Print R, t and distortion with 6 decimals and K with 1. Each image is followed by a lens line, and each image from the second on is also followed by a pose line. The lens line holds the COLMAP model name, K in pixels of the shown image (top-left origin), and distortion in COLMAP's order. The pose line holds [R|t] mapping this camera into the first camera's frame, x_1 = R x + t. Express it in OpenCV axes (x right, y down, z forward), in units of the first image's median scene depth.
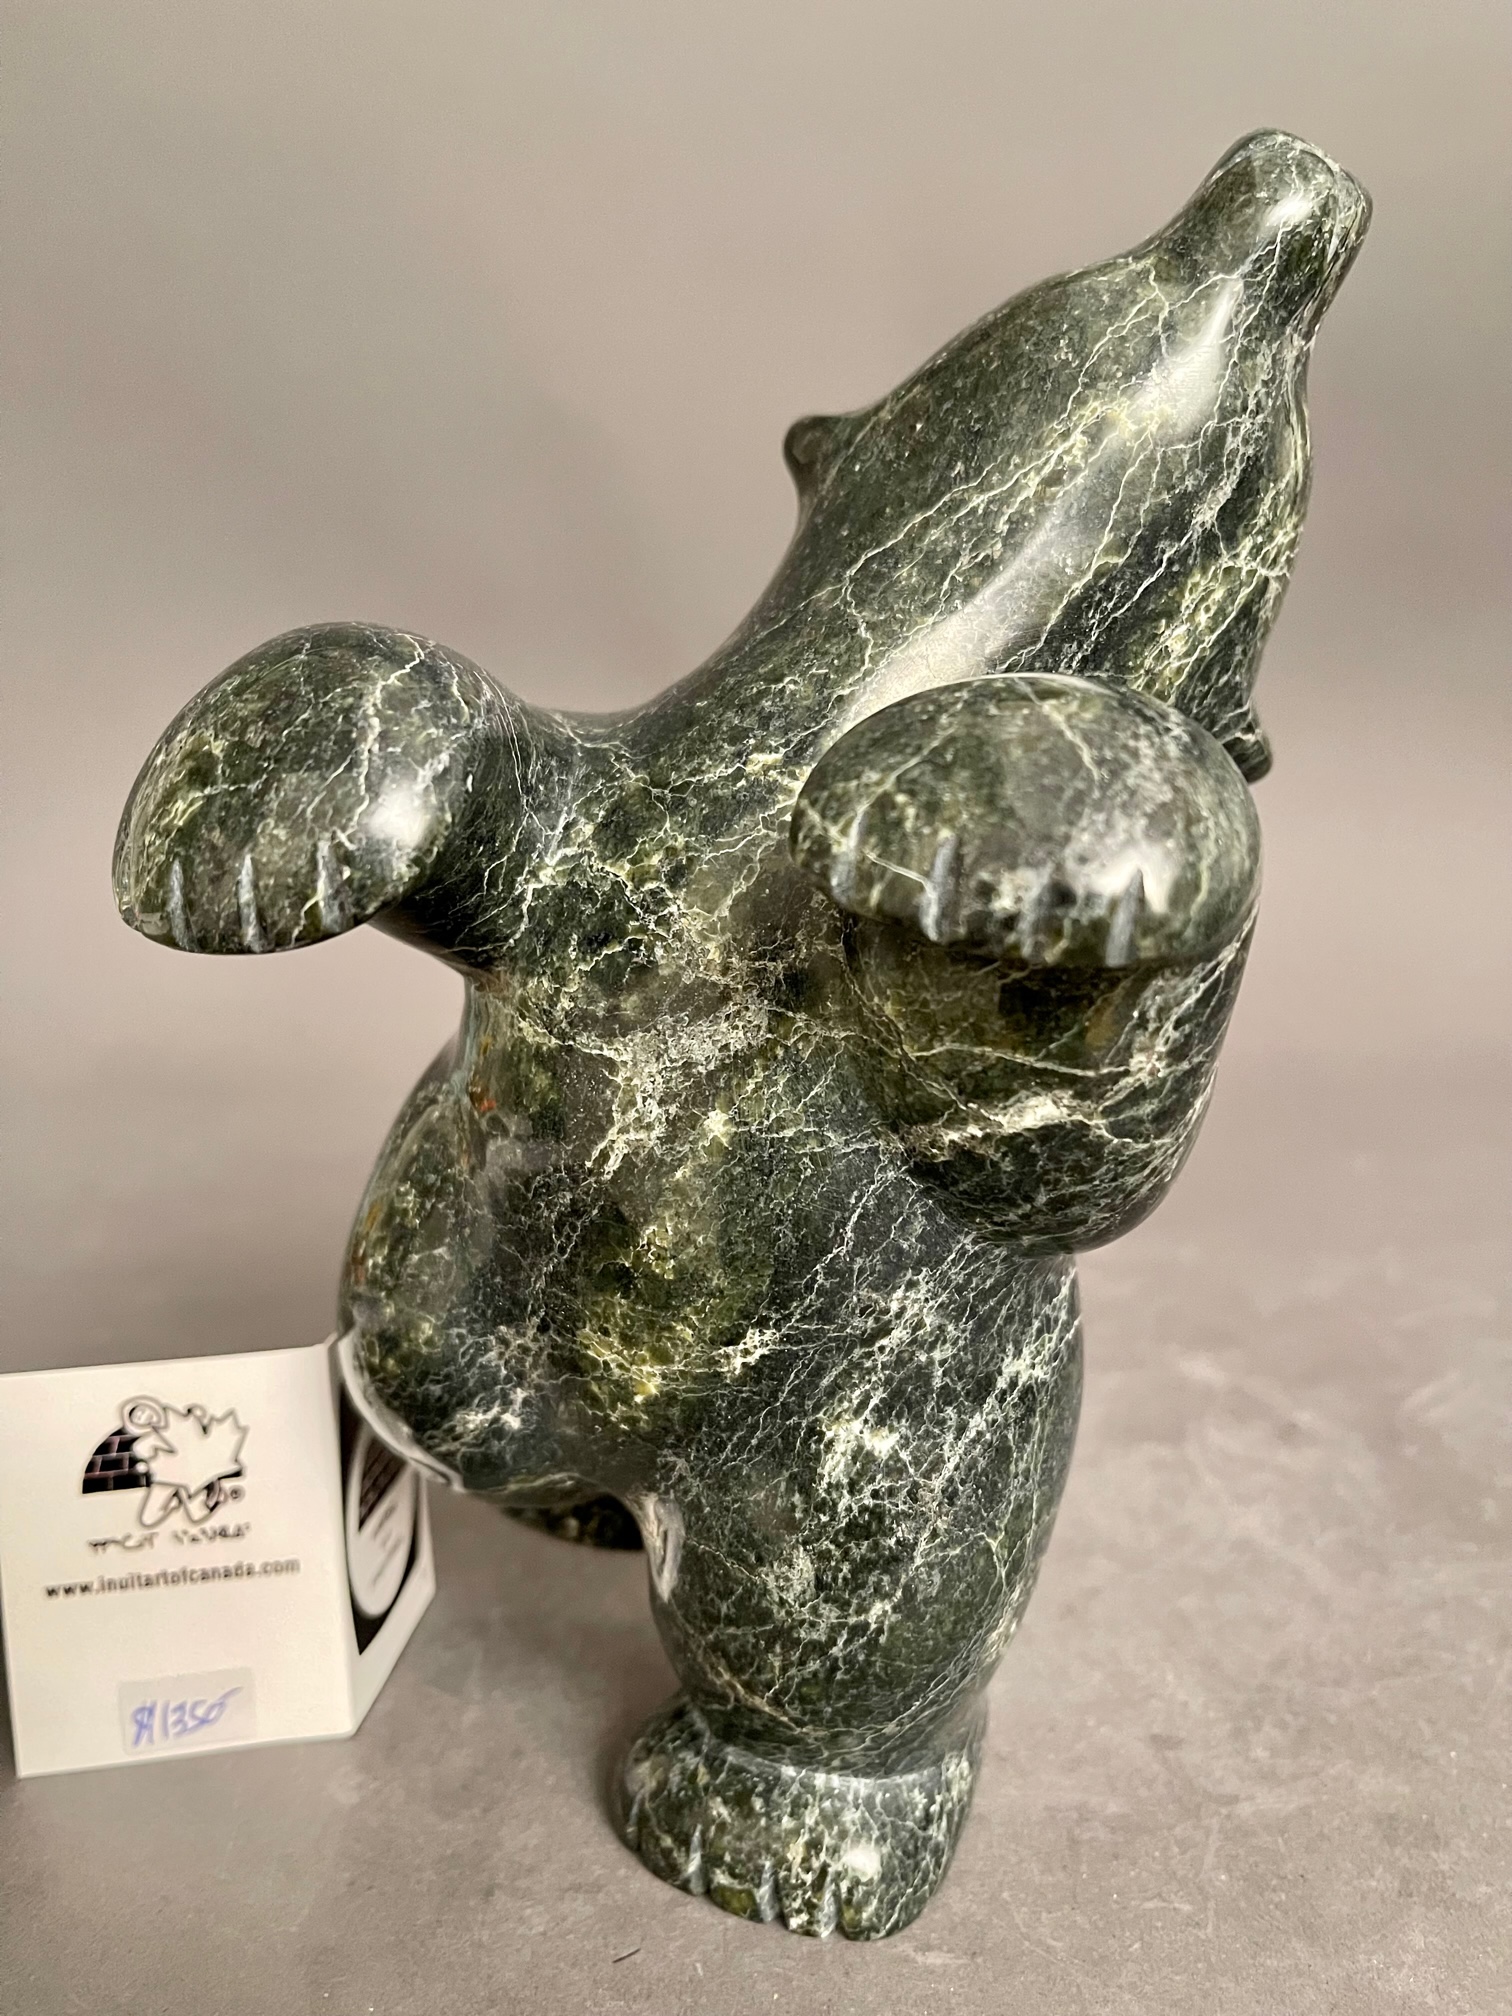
lens RADIAL K [[1506.1, 0, 757.4], [0, 1506.1, 1000.6], [0, 0, 1]] dist [0.035032, -0.000495]
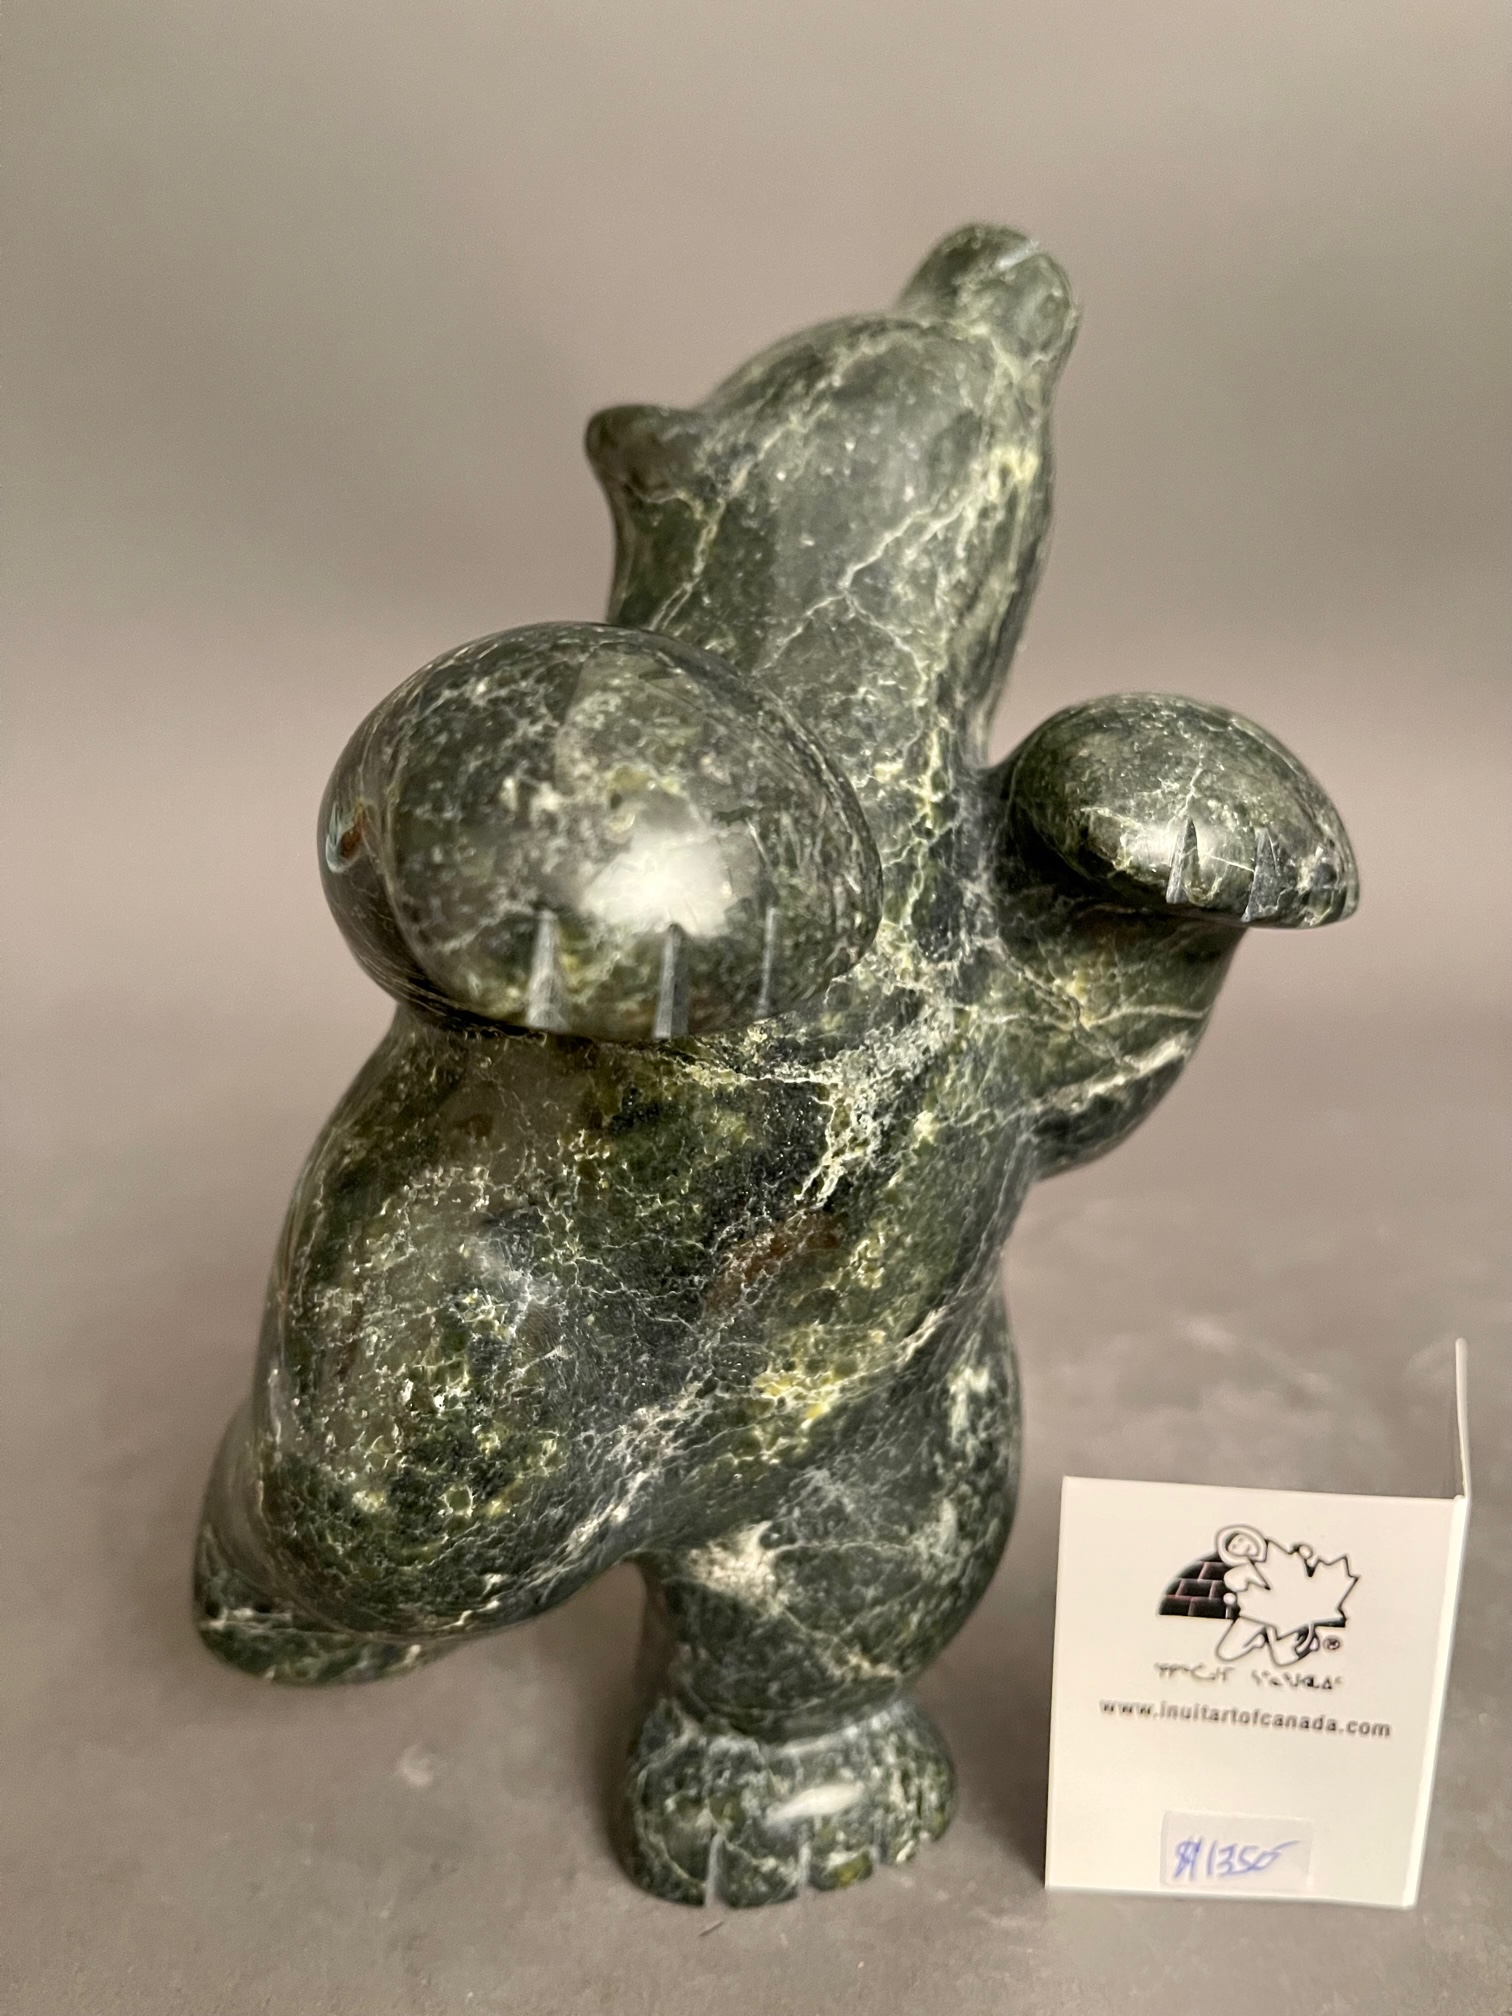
lens RADIAL K [[1529.7, 0, 756.0], [0, 1529.7, 1008.0], [0, 0, 1]] dist [0.033199, -0.003313]
pose [[0.667610, -0.150316, 0.729179, -0.839457], [0.126690, 0.988059, 0.087689, -0.101691], [-0.733653, 0.033838, 0.678681, 0.360356]]
